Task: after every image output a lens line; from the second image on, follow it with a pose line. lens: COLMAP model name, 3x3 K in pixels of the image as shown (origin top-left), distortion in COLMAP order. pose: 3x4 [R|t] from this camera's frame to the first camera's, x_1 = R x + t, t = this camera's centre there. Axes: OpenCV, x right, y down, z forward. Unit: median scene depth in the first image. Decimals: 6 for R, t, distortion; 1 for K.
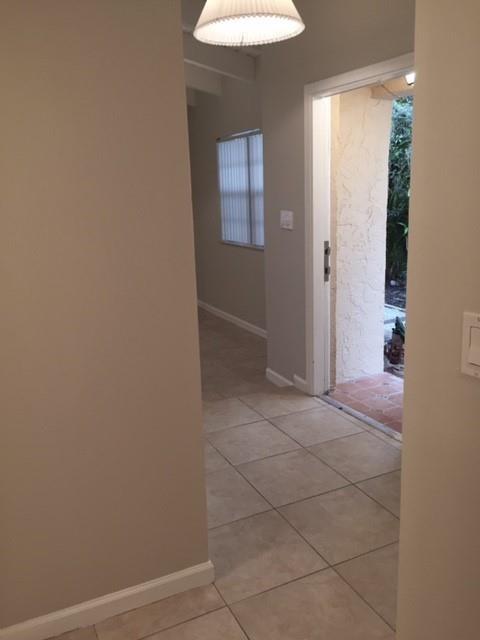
lens RADIAL K [[552.2, 0, 240.0], [0, 552.2, 320.0], [0, 0, 1]] dist [0.084970, -0.121611]
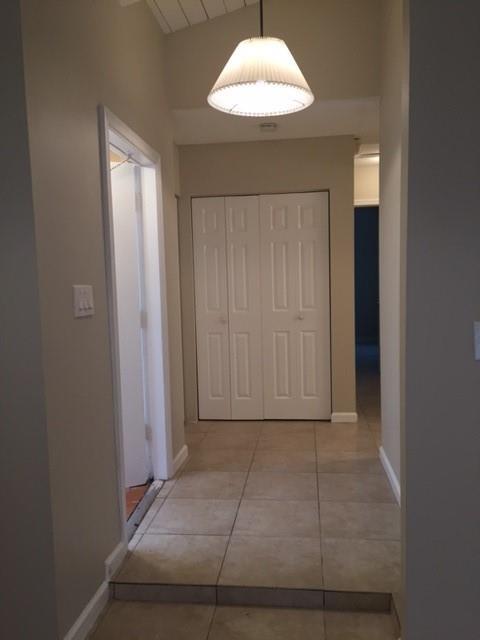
lens RADIAL K [[552.2, 0, 240.0], [0, 552.2, 320.0], [0, 0, 1]] dist [0.084970, -0.121611]
pose [[-0.839833, 0.012836, 0.542693, -0.403255], [0.182787, 0.948028, 0.260446, -0.317679], [-0.511145, 0.317928, -0.798532, 1.561699]]
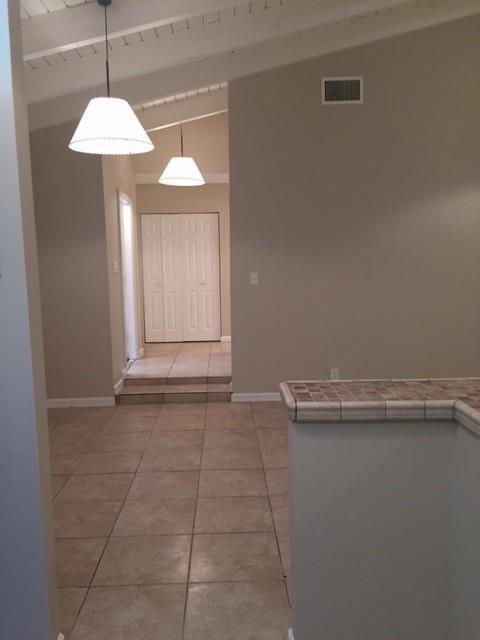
lens RADIAL K [[552.2, 0, 240.0], [0, 552.2, 320.0], [0, 0, 1]] dist [0.084970, -0.121611]
pose [[-0.913152, 0.006209, 0.407573, -0.933243], [0.143880, 0.940434, 0.308031, -0.517656], [-0.381383, 0.339921, -0.859652, 2.492568]]
